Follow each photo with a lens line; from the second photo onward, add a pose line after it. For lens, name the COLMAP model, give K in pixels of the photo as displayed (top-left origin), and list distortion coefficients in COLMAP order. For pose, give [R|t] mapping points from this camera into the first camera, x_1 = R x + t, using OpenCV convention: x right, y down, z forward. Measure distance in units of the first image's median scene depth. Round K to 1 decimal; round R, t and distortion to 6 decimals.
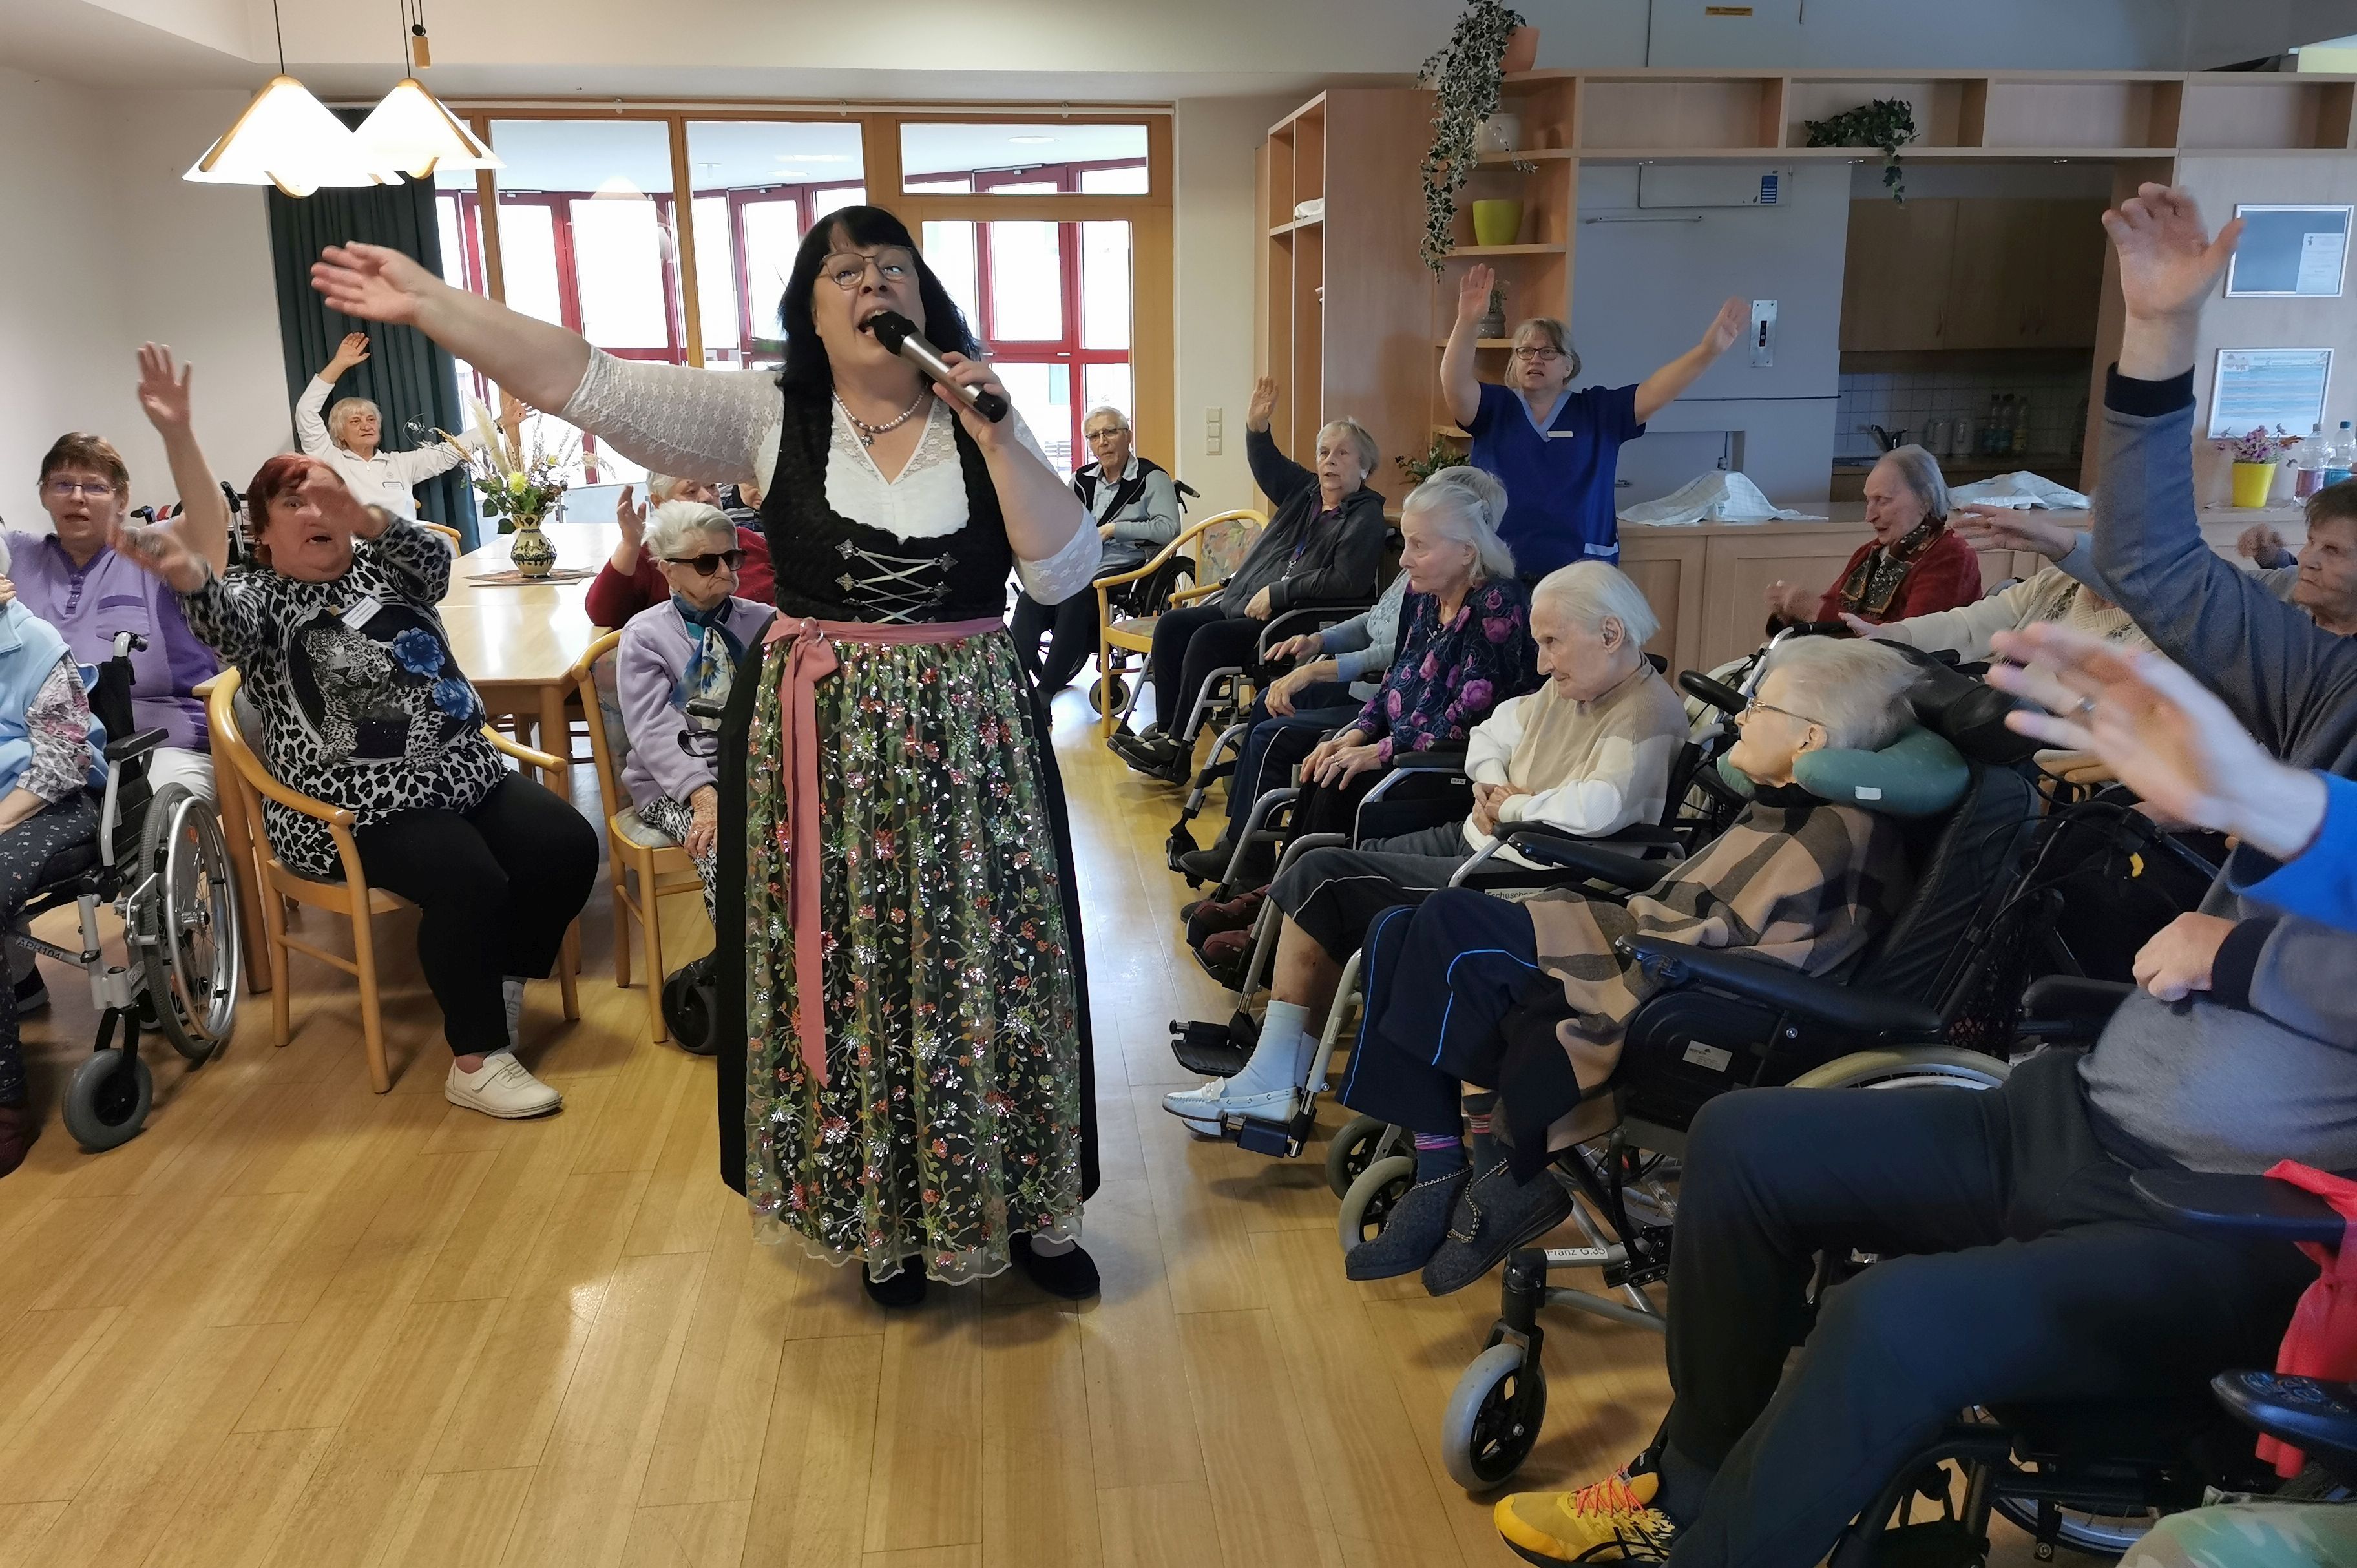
lens RADIAL K [[1824.8, 0, 1180.4], [0, 1824.8, 828.0], [0, 0, 1]] dist [0.033210, -0.069209]
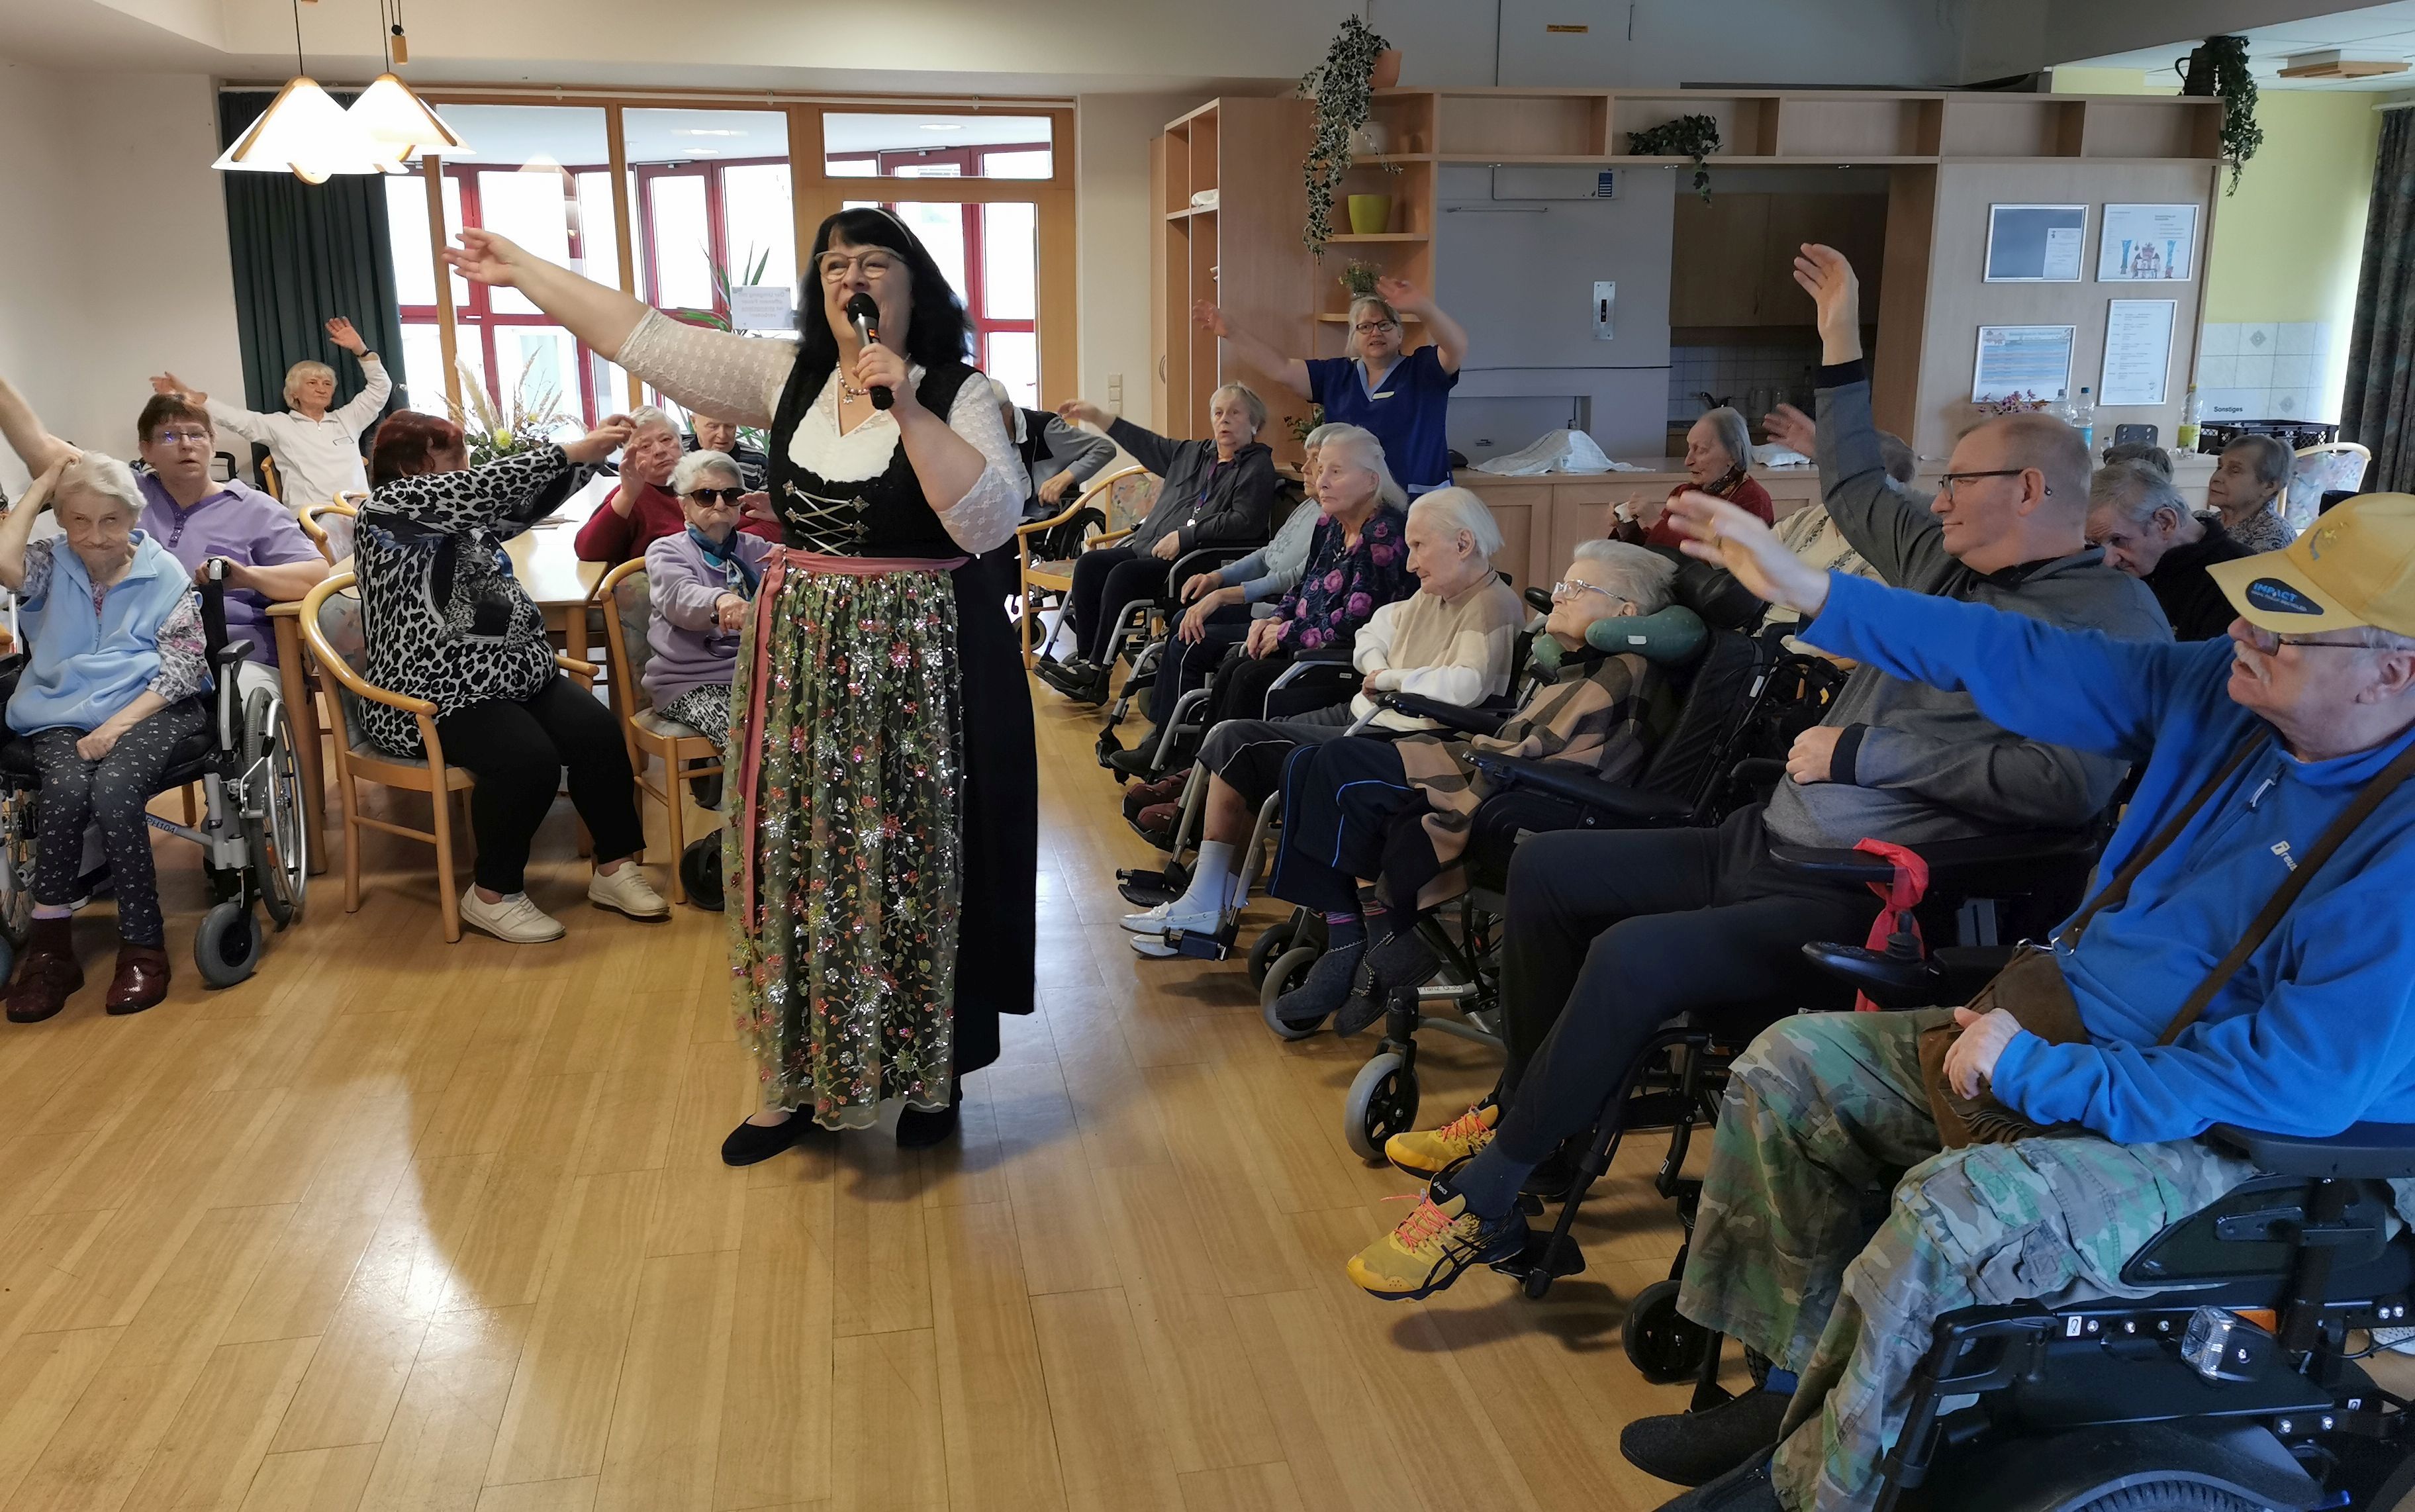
lens RADIAL K [[1900.8, 0, 1207.5], [0, 1900.8, 756.0], [0, 0, 1]] dist [0.004559, -0.003560]
pose [[0.996636, -0.012631, 0.080980, -0.032656], [0.014930, 0.999501, -0.027839, 0.045903], [-0.080588, 0.028954, 0.996327, -0.191942]]
